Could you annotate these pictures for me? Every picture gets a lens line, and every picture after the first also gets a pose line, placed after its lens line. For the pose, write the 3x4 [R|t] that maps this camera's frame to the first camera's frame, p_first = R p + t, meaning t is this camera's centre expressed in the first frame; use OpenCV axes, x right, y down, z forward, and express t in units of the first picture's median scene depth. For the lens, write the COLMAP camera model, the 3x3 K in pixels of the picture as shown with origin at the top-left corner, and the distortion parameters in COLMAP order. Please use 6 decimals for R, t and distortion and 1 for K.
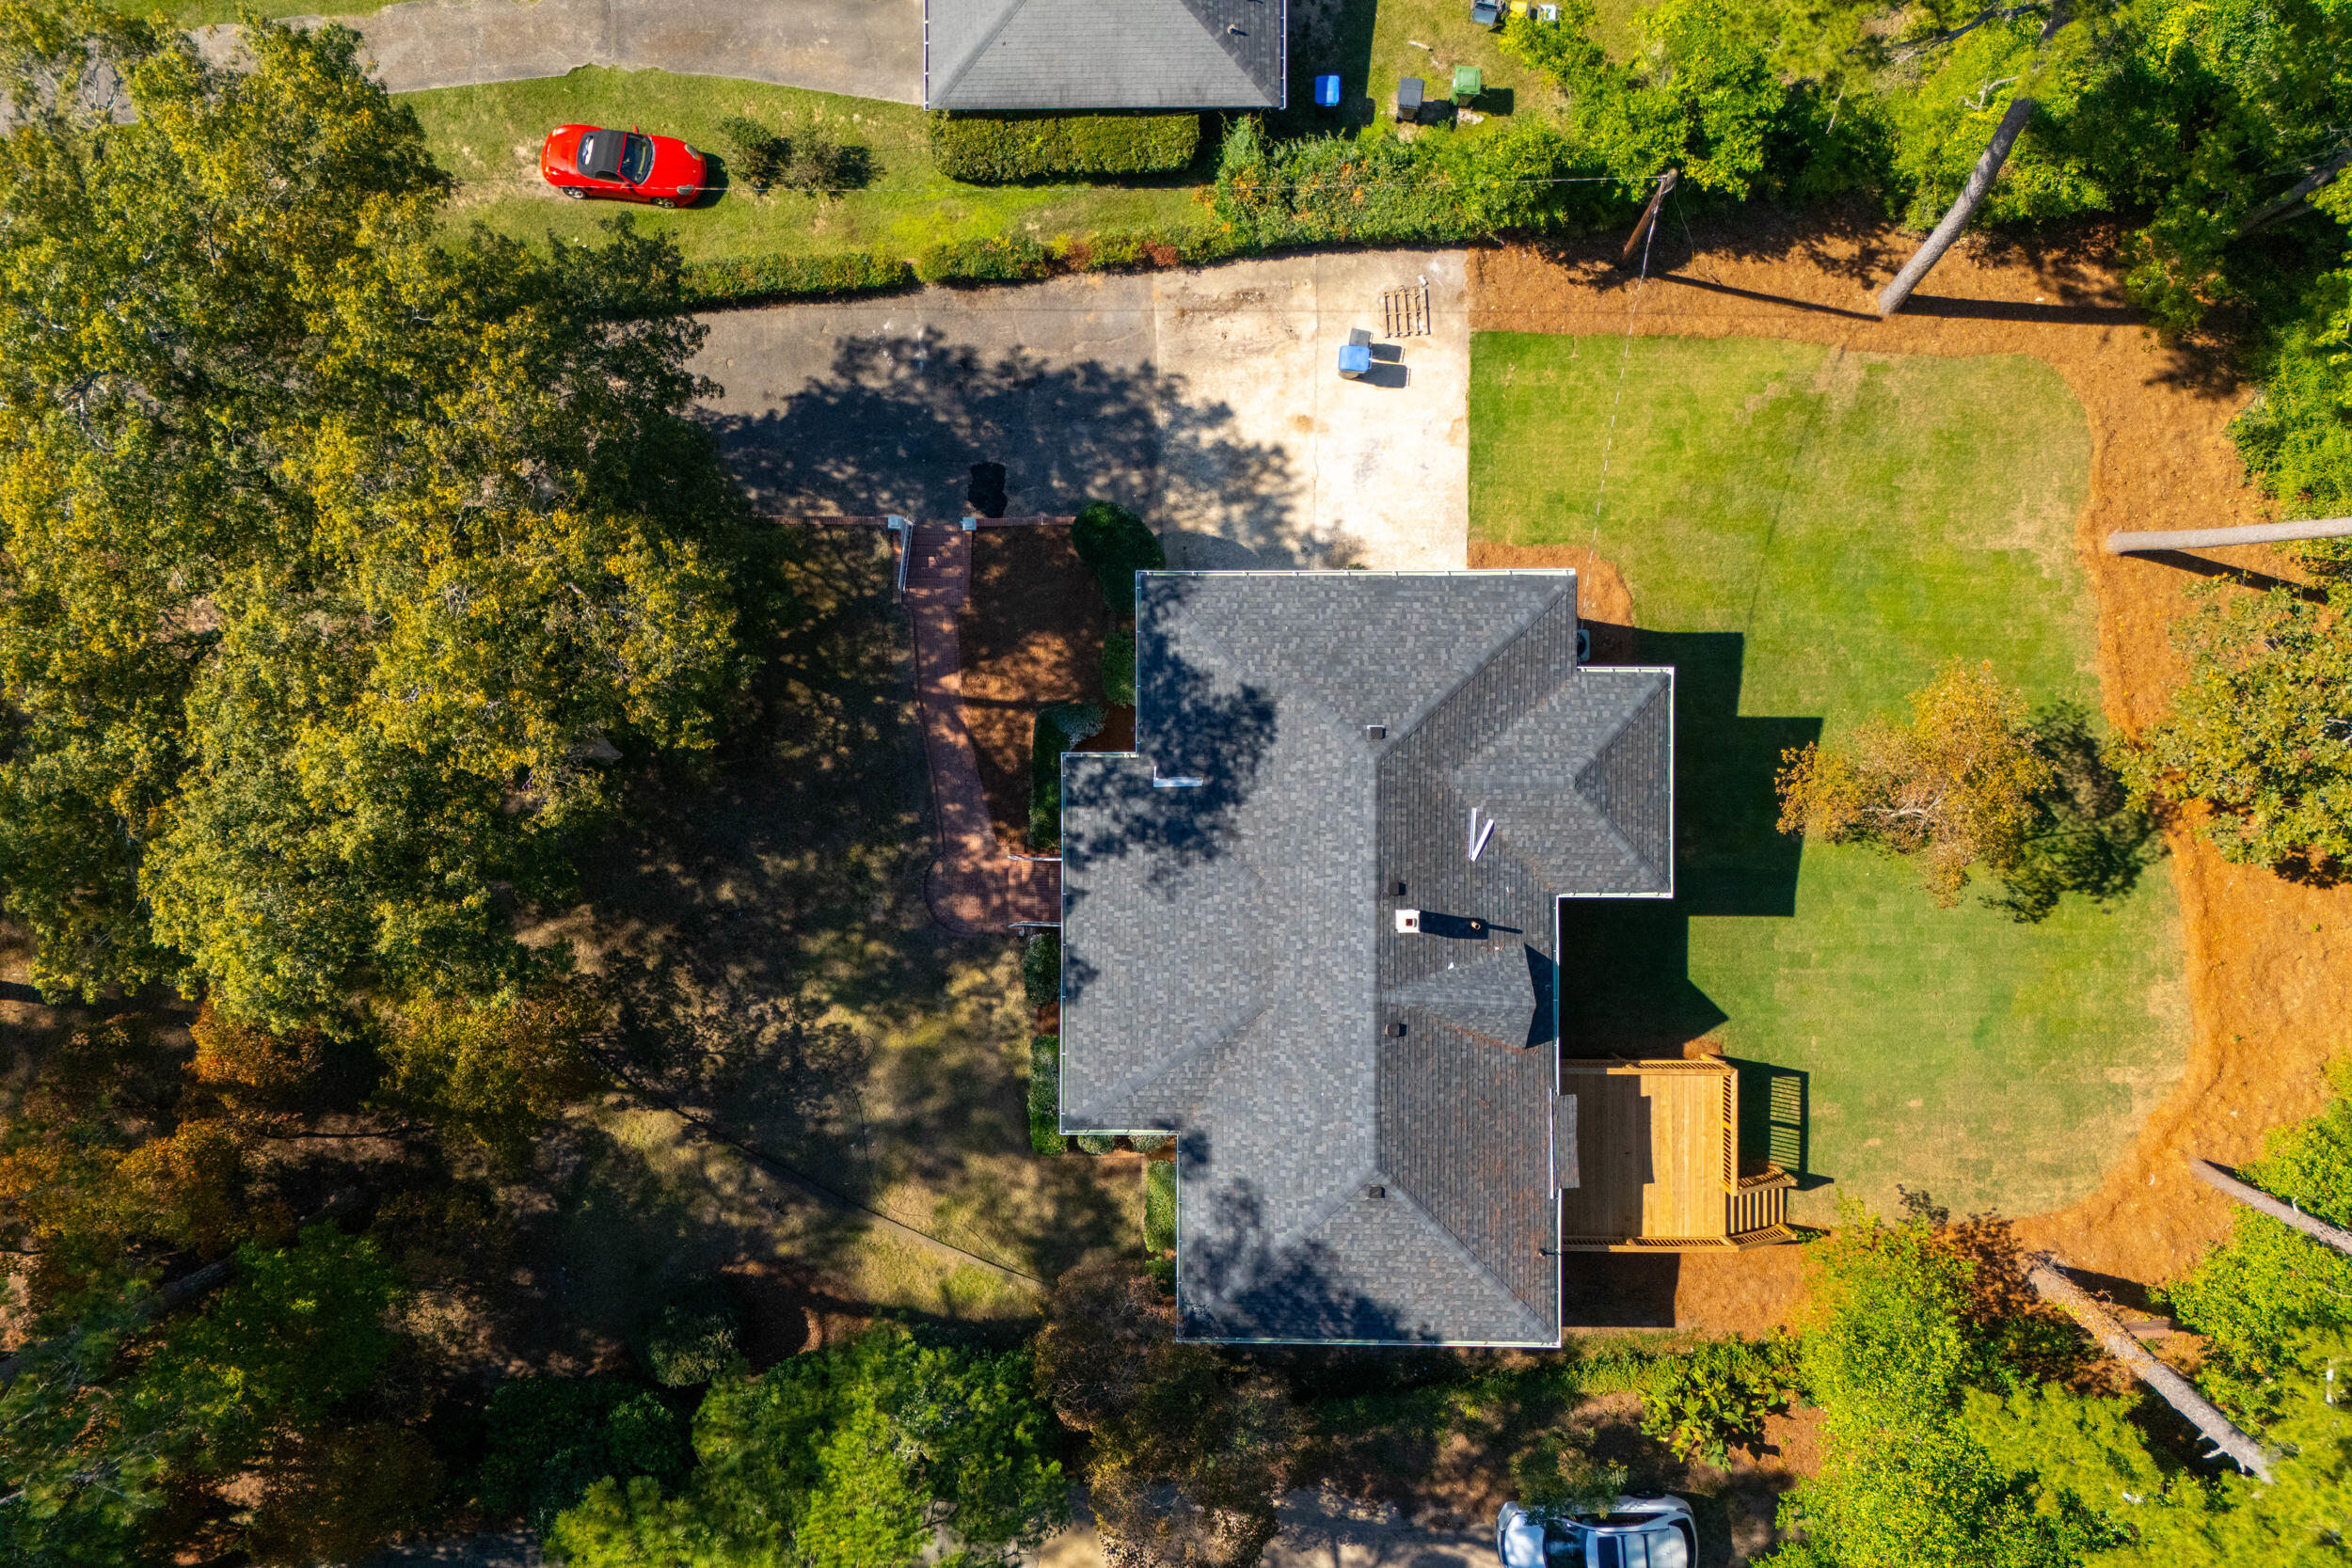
lens RADIAL K [[1711.6, 0, 1191.3], [0, 1711.6, 775.6], [0, 0, 1]] dist [0.081758, -0.093299]
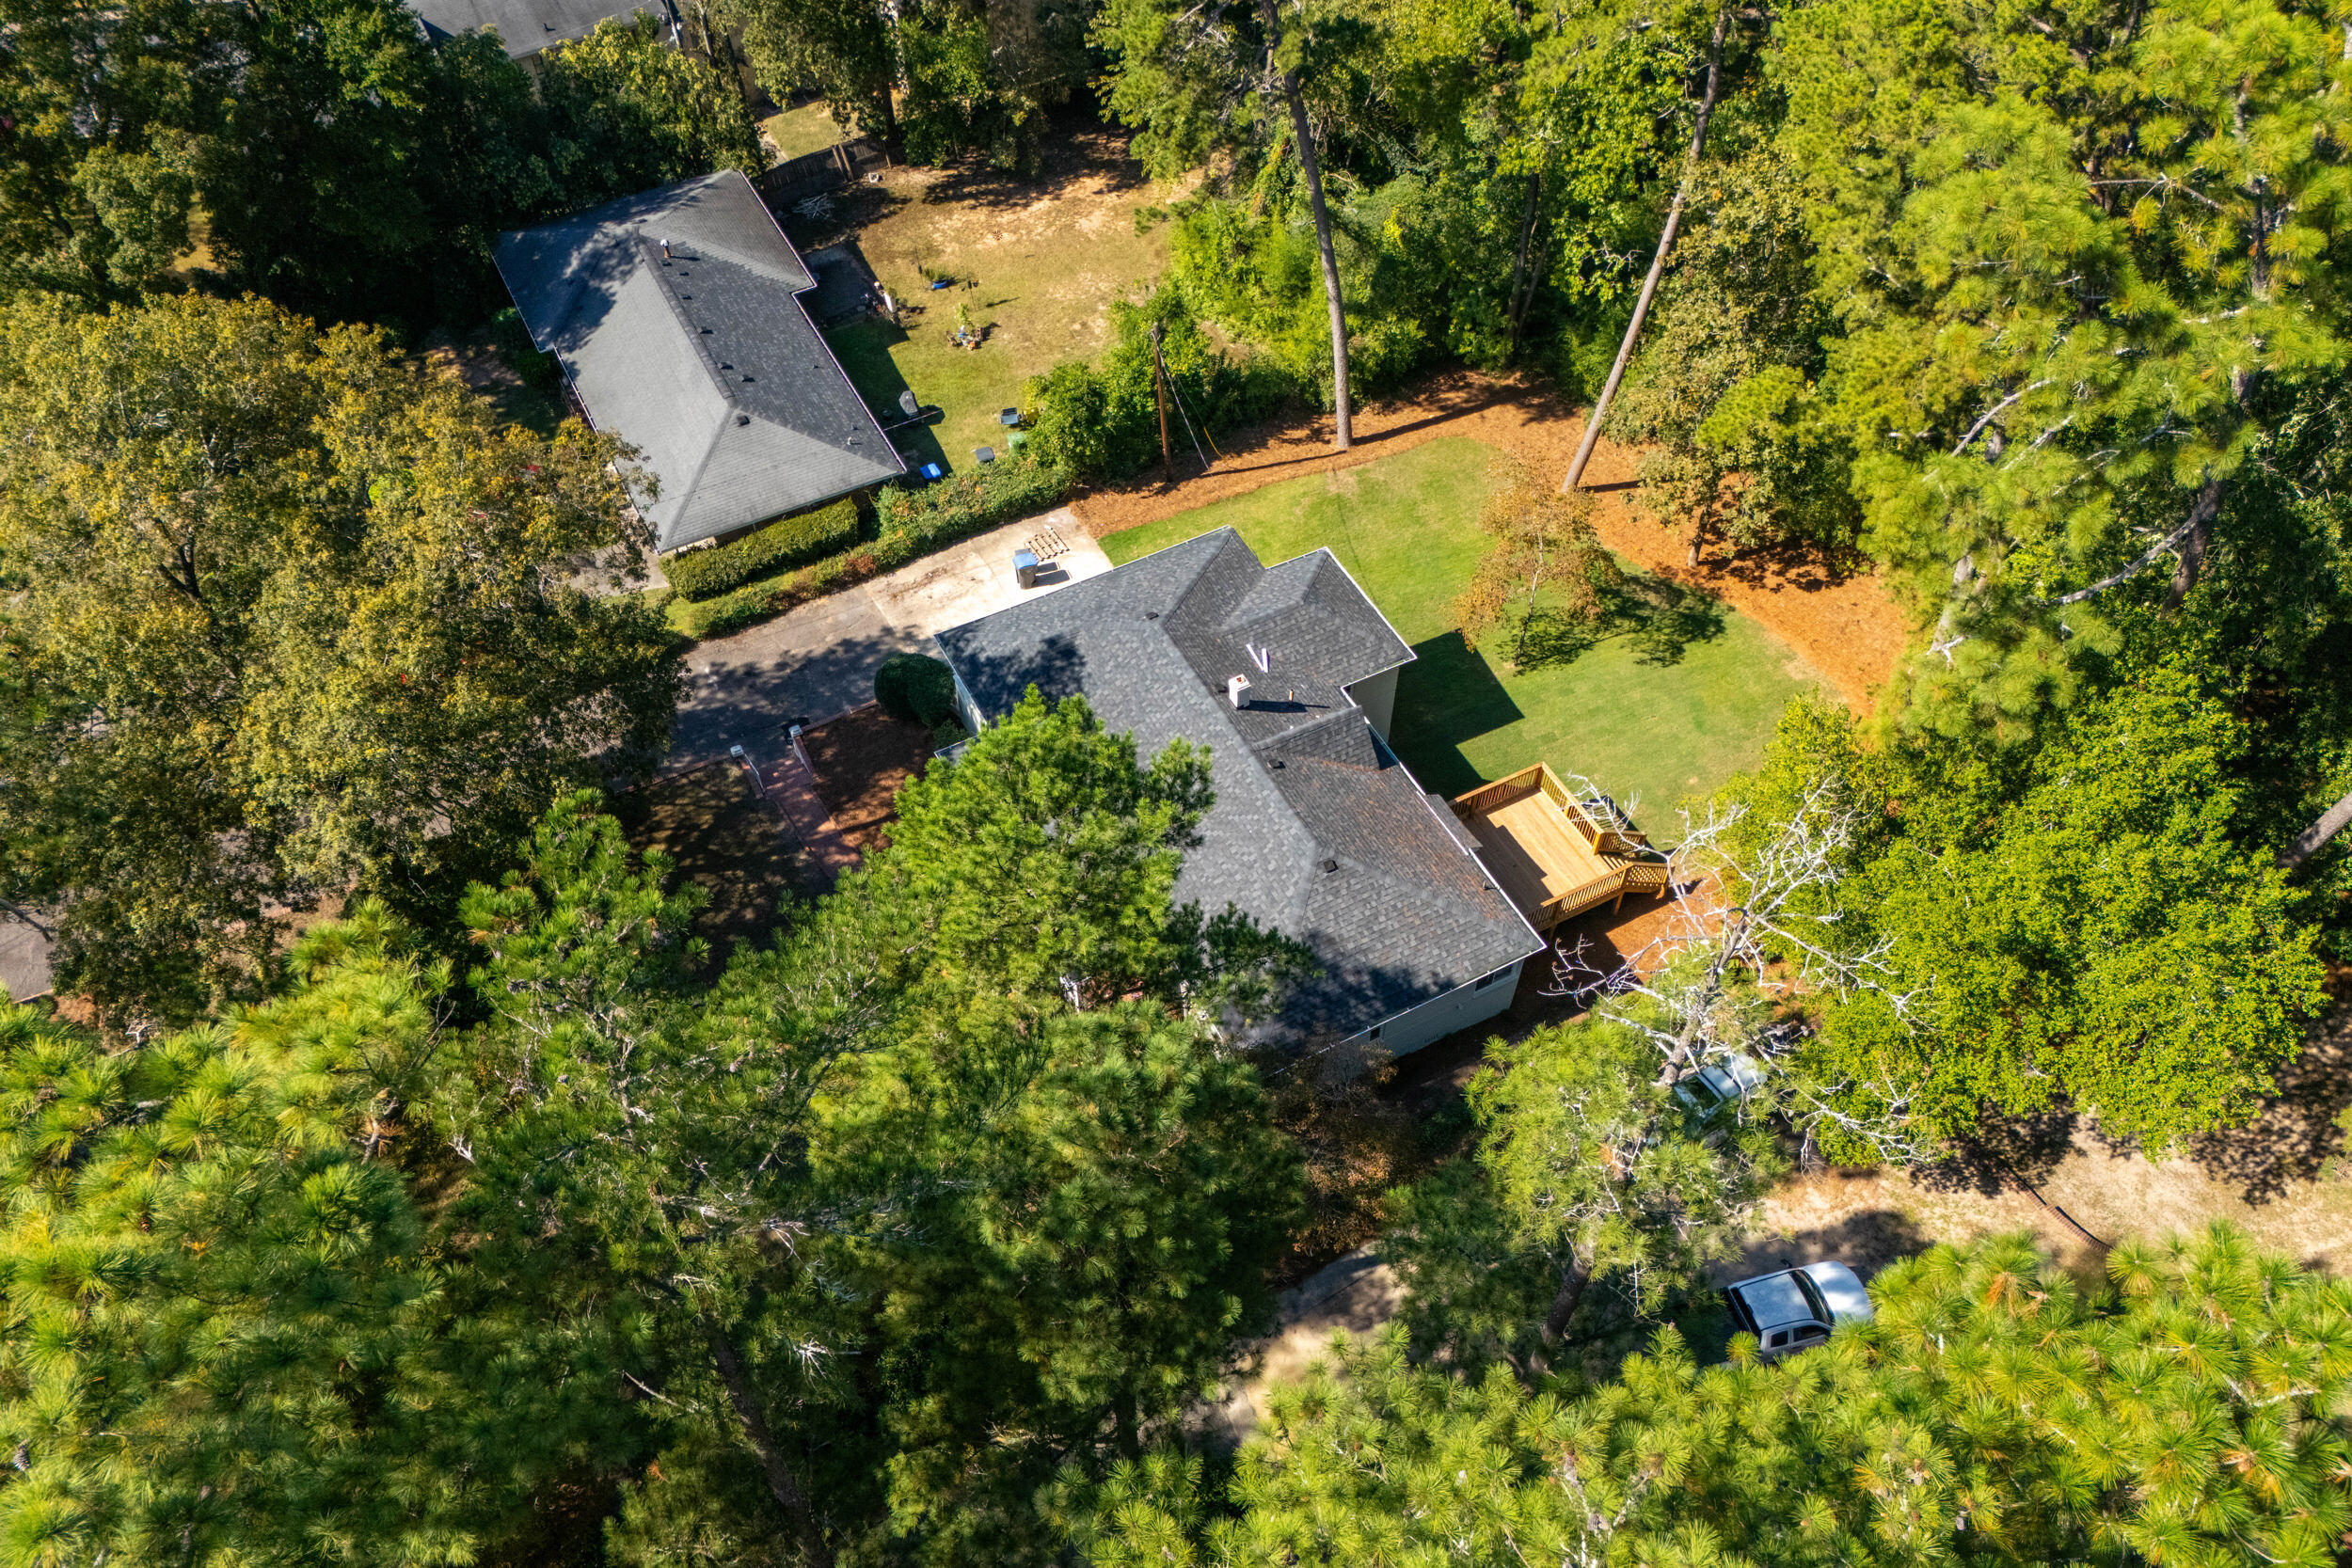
lens RADIAL K [[1711.6, 0, 1191.3], [0, 1711.6, 775.6], [0, 0, 1]] dist [0.081758, -0.093299]
pose [[0.882682, -0.357686, 0.304848, -0.267380], [0.469664, 0.694758, -0.544727, 0.685508], [-0.016954, 0.623997, 0.781243, 0.048044]]
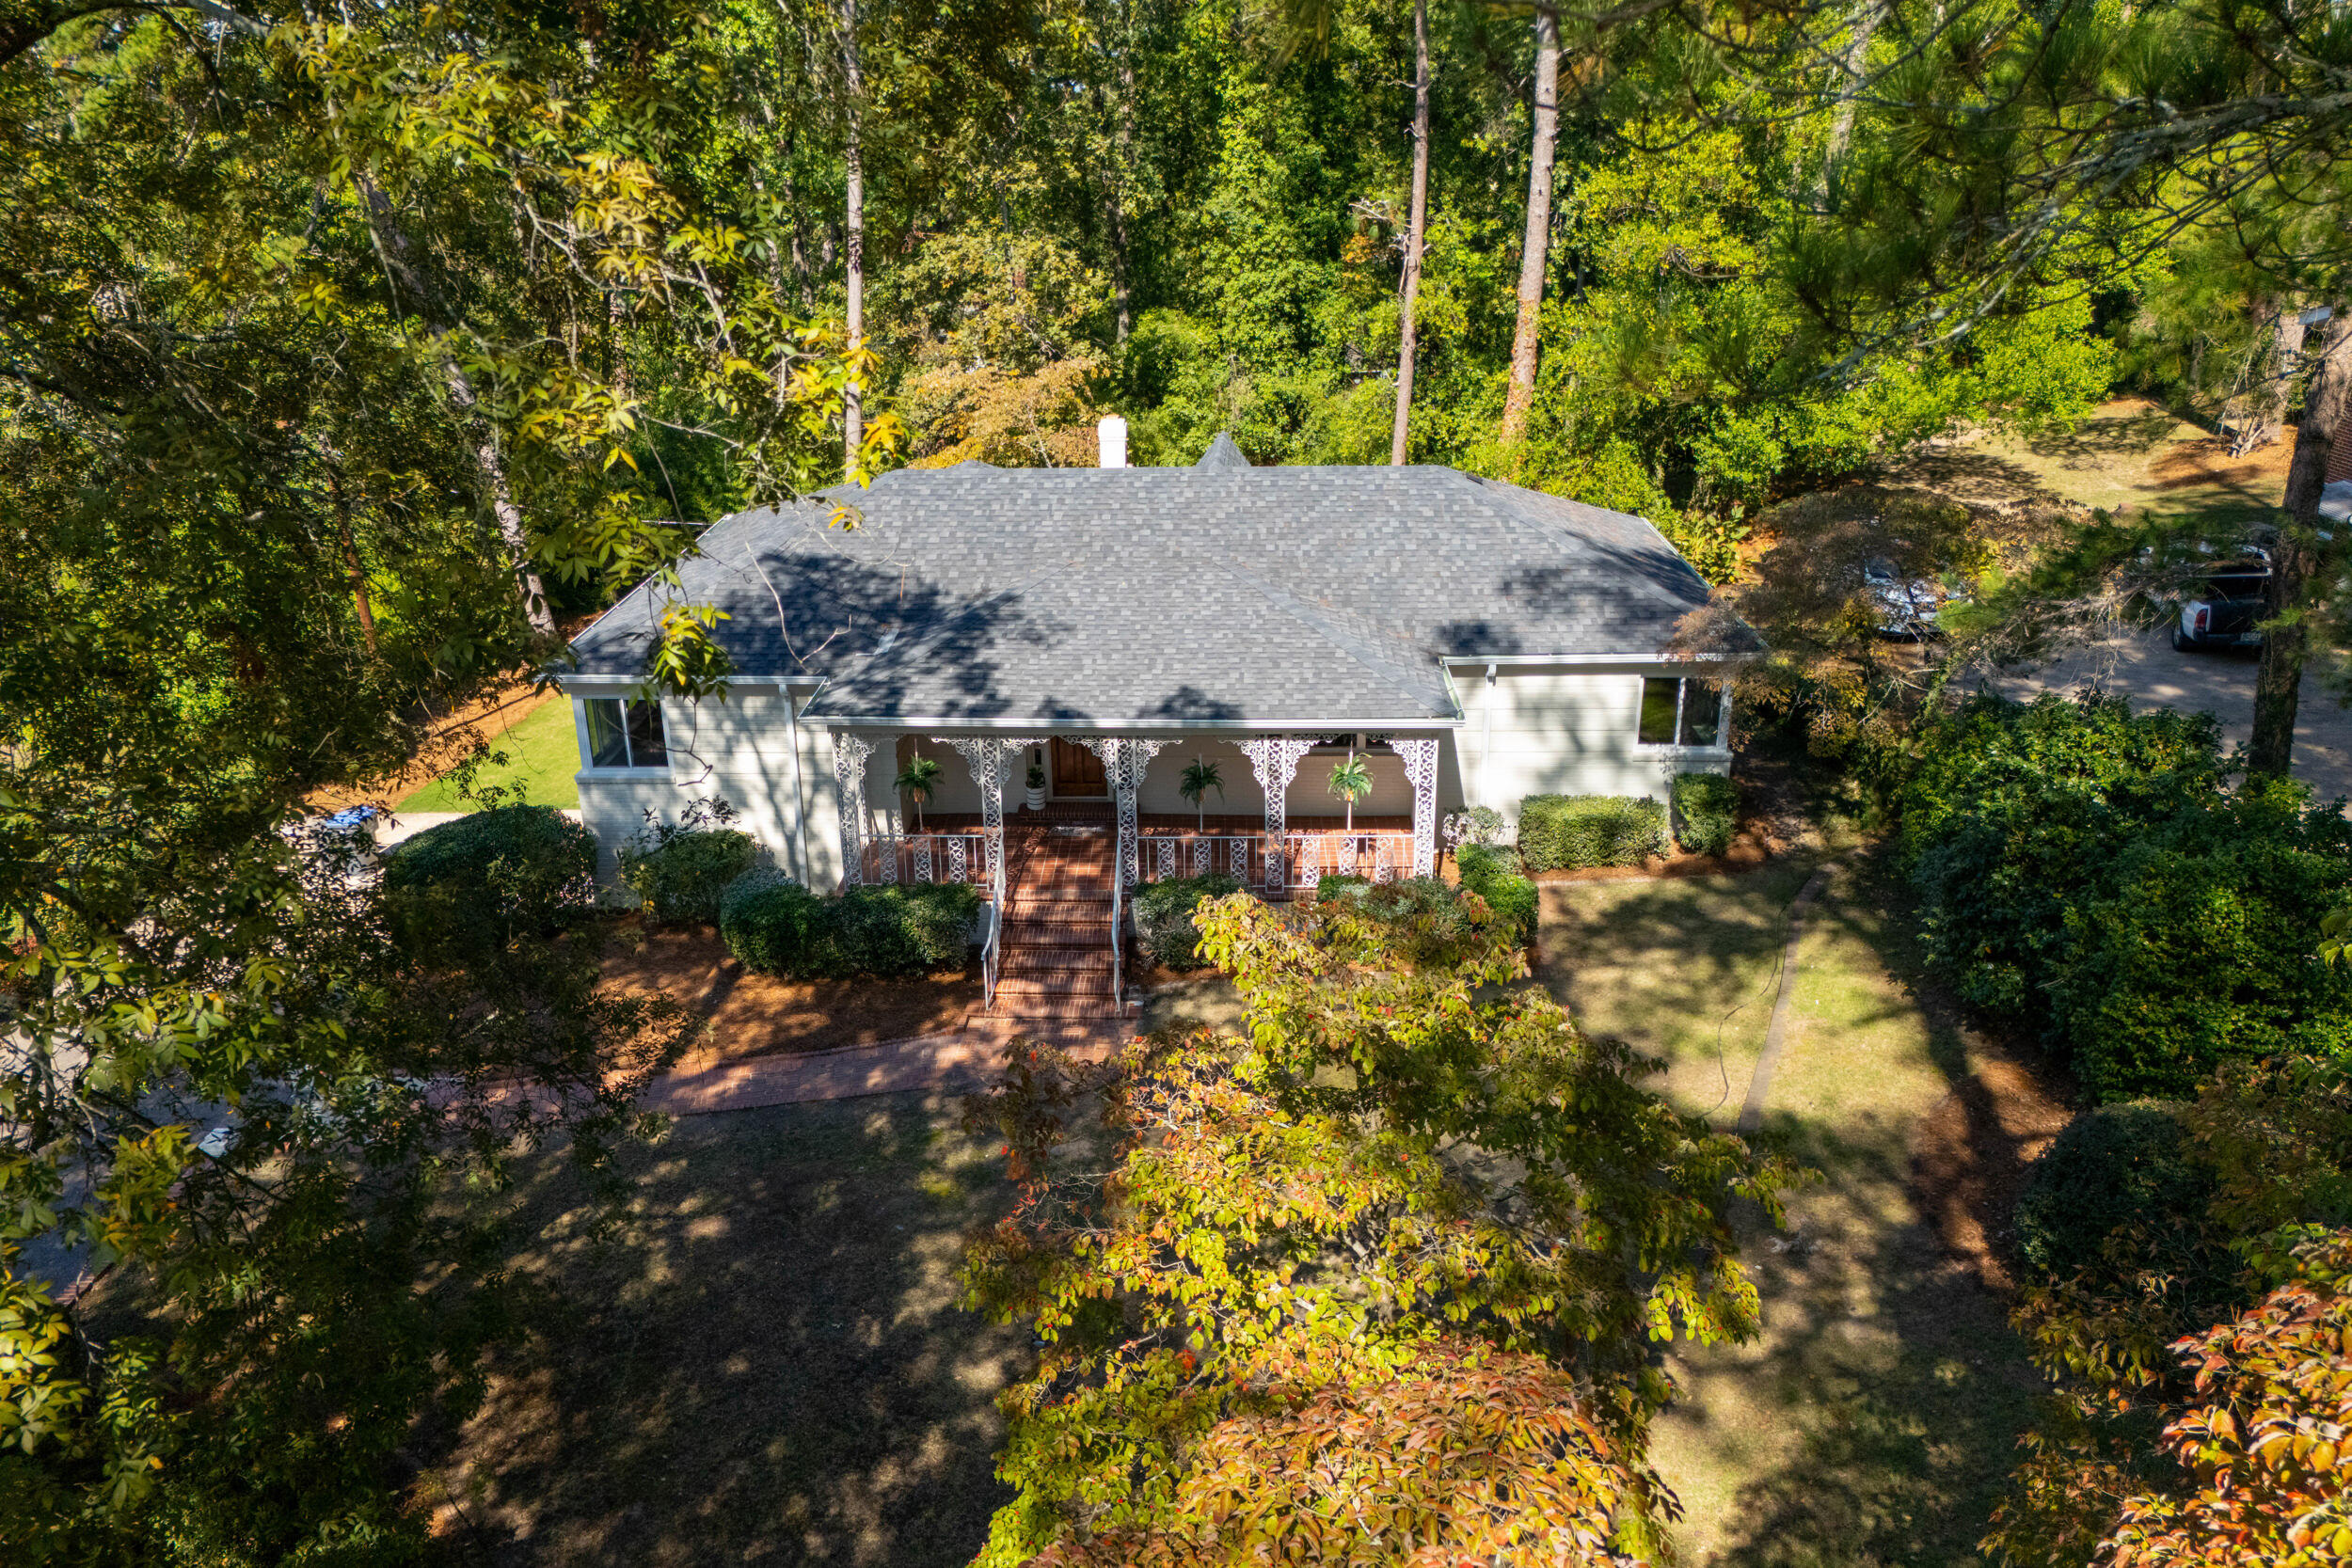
lens RADIAL K [[1695.9, 0, 1176.0], [0, 1695.9, 784.0], [0, 0, 1]] dist [0.177254, -0.515043]
pose [[0.032549, -0.354993, 0.934302, -0.558721], [0.999434, 0.003663, -0.033426, 0.119454], [0.008444, 0.934862, 0.354911, 0.750921]]
